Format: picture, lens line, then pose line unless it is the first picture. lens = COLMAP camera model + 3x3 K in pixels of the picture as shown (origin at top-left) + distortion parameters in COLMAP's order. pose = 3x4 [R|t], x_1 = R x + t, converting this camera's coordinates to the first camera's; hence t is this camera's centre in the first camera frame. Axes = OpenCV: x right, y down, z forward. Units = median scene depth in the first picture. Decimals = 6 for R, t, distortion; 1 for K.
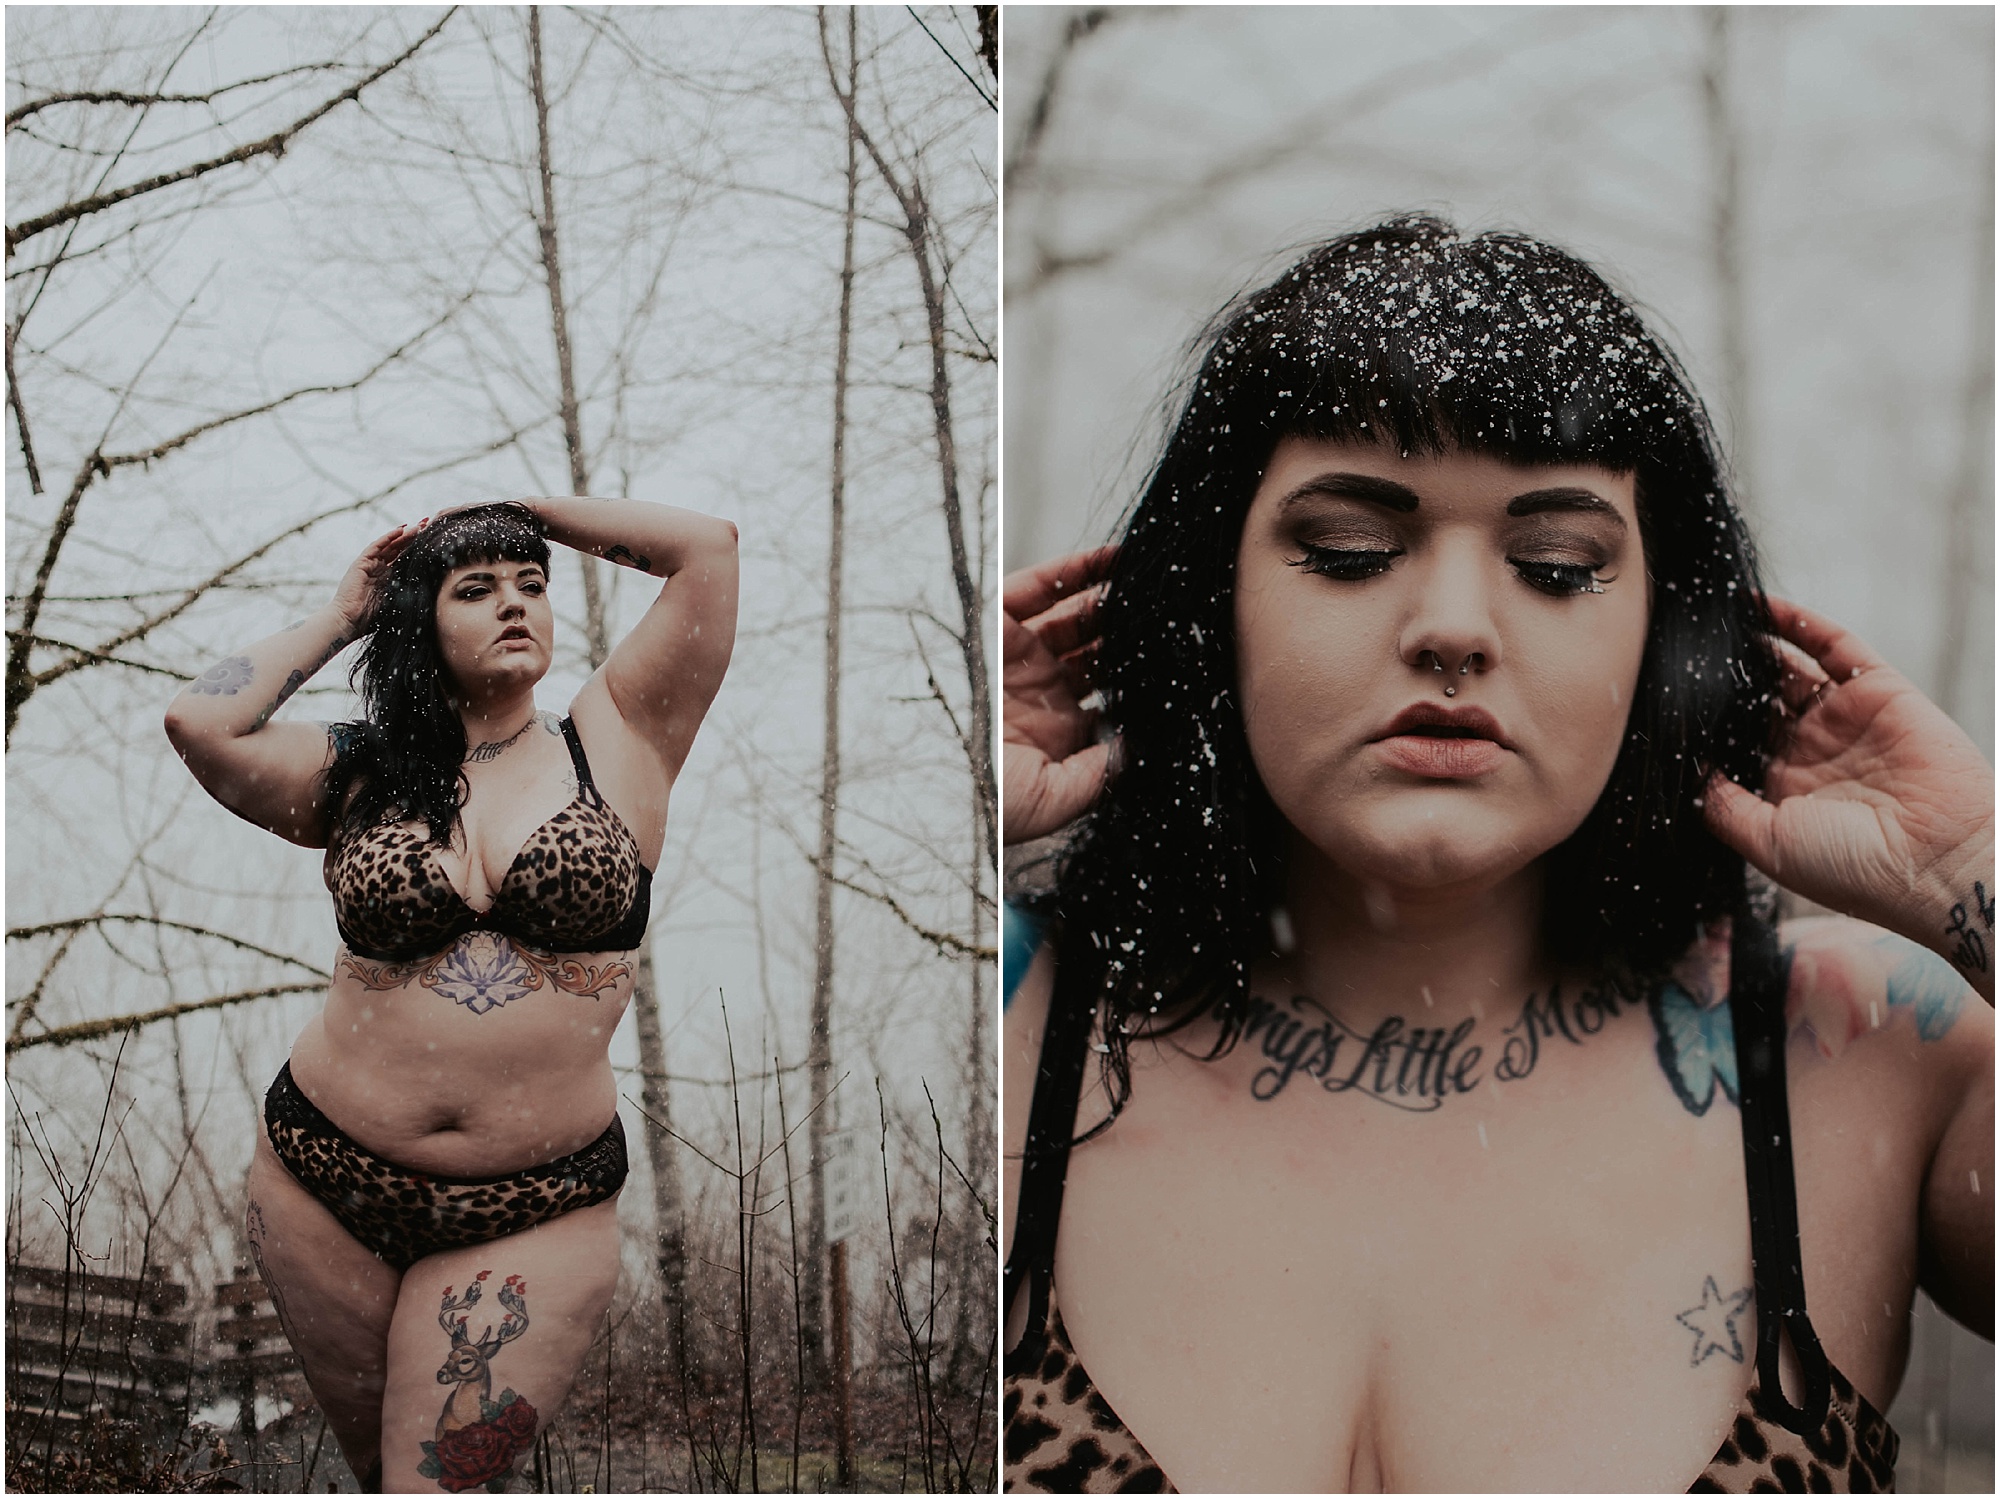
lens RADIAL K [[2001.9, 0, 999.8], [0, 2001.9, 751.1], [0, 0, 1]] dist [-0.007266, -0.003832]
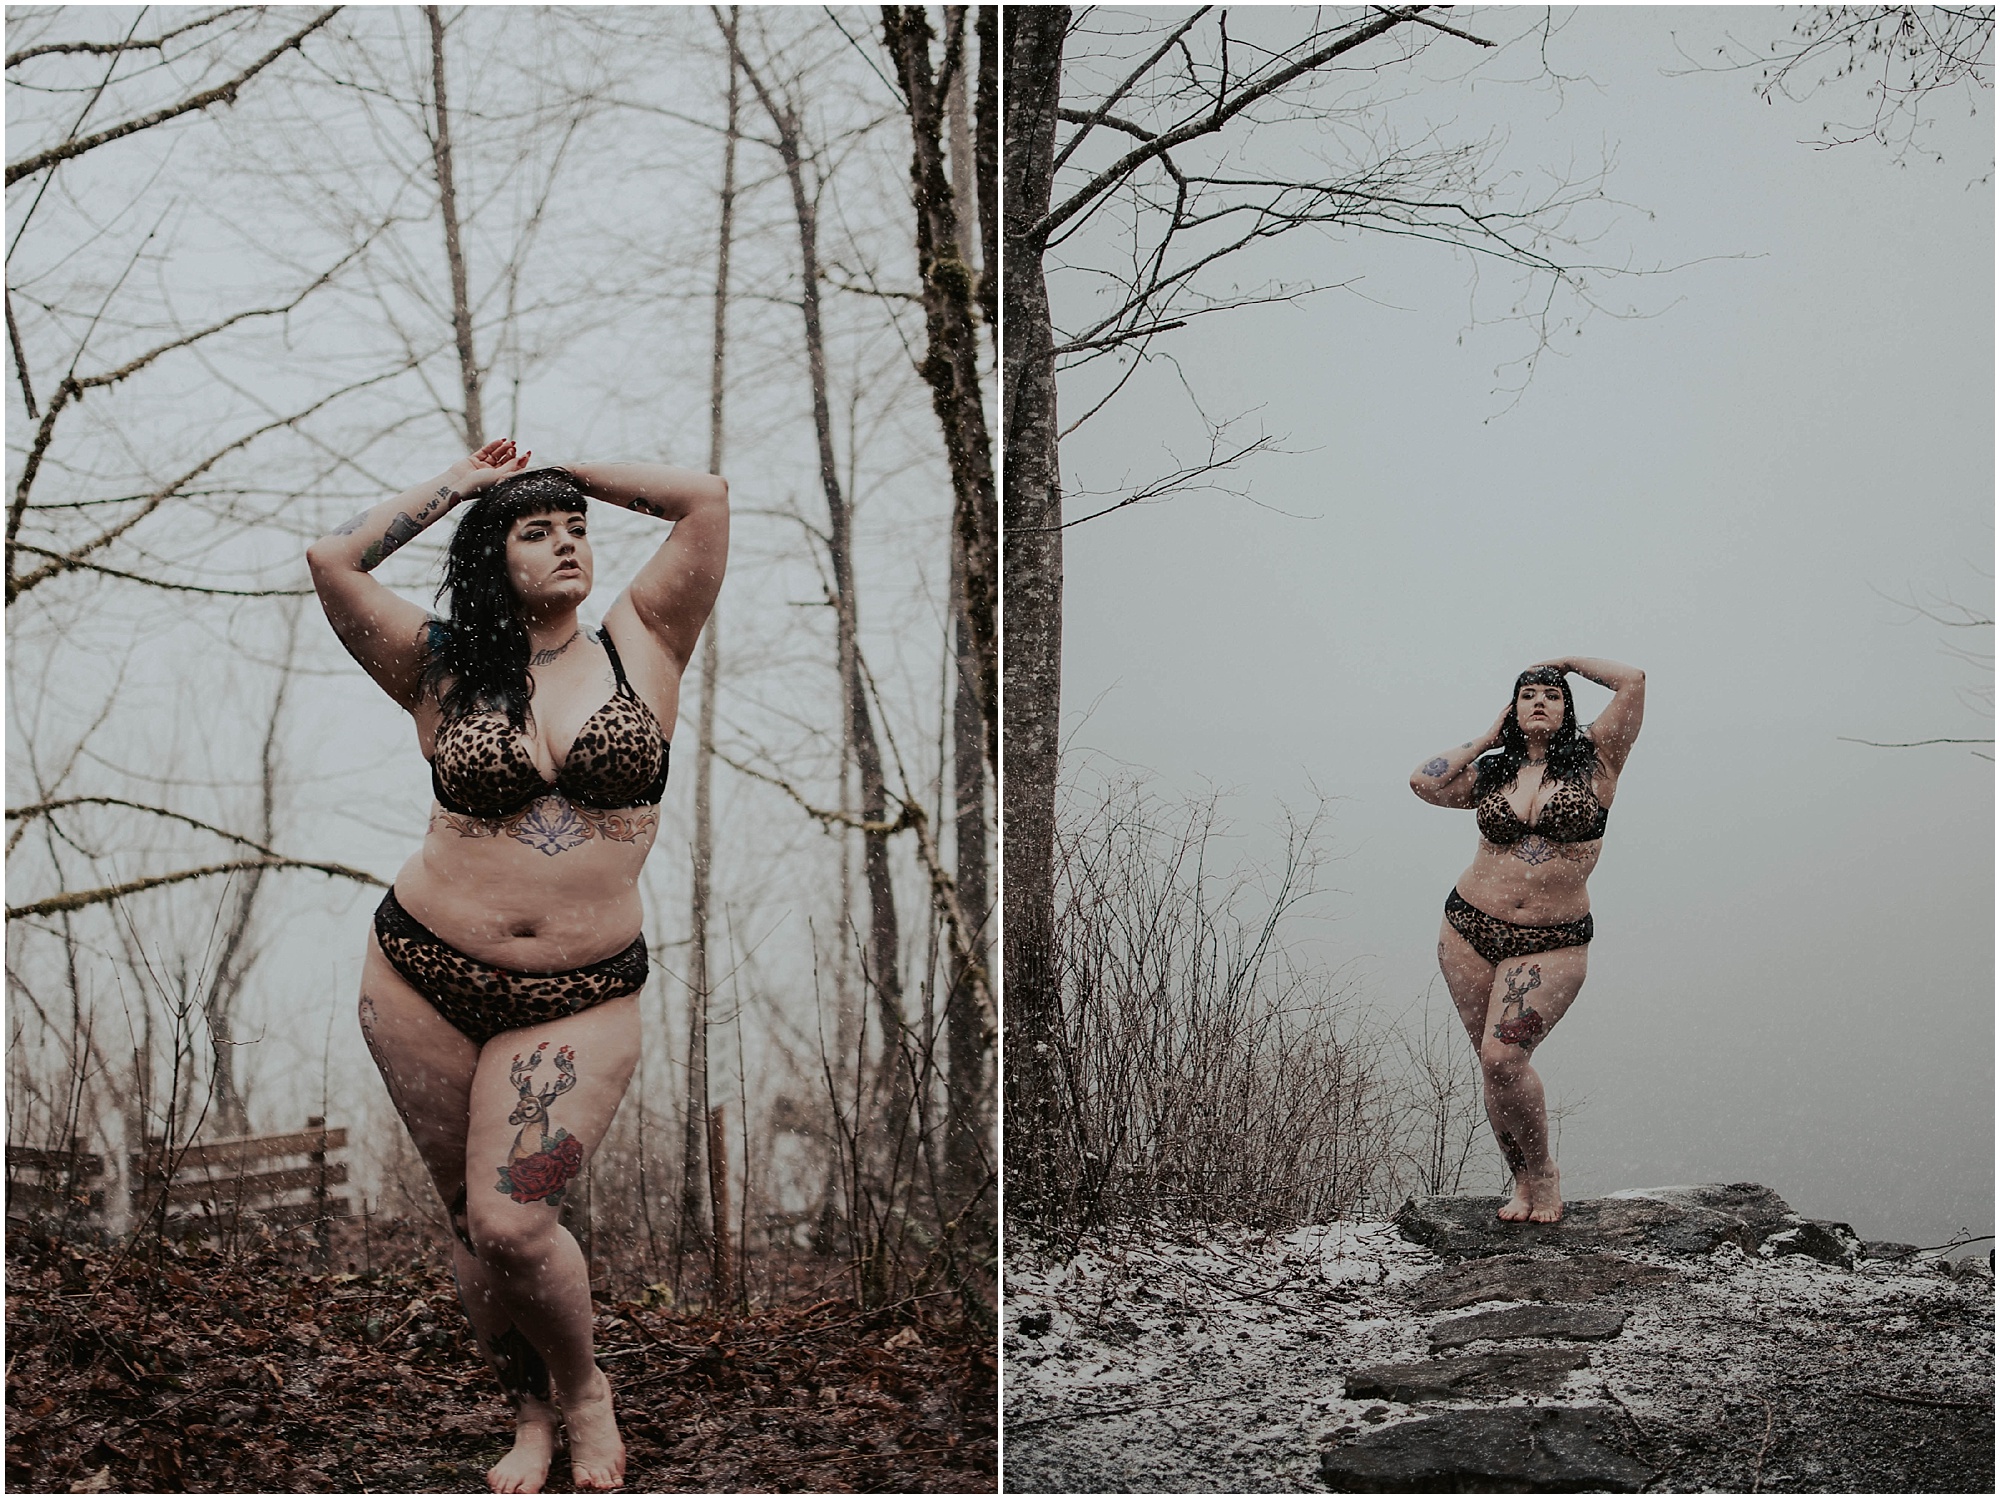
lens RADIAL K [[2001.9, 0, 999.8], [0, 2001.9, 751.1], [0, 0, 1]] dist [-0.007266, -0.003832]
pose [[0.997019, 0.001539, 0.077136, -0.026314], [-0.005580, 0.998622, 0.052191, -0.003816], [-0.076949, -0.052466, 0.995654, -0.131688]]
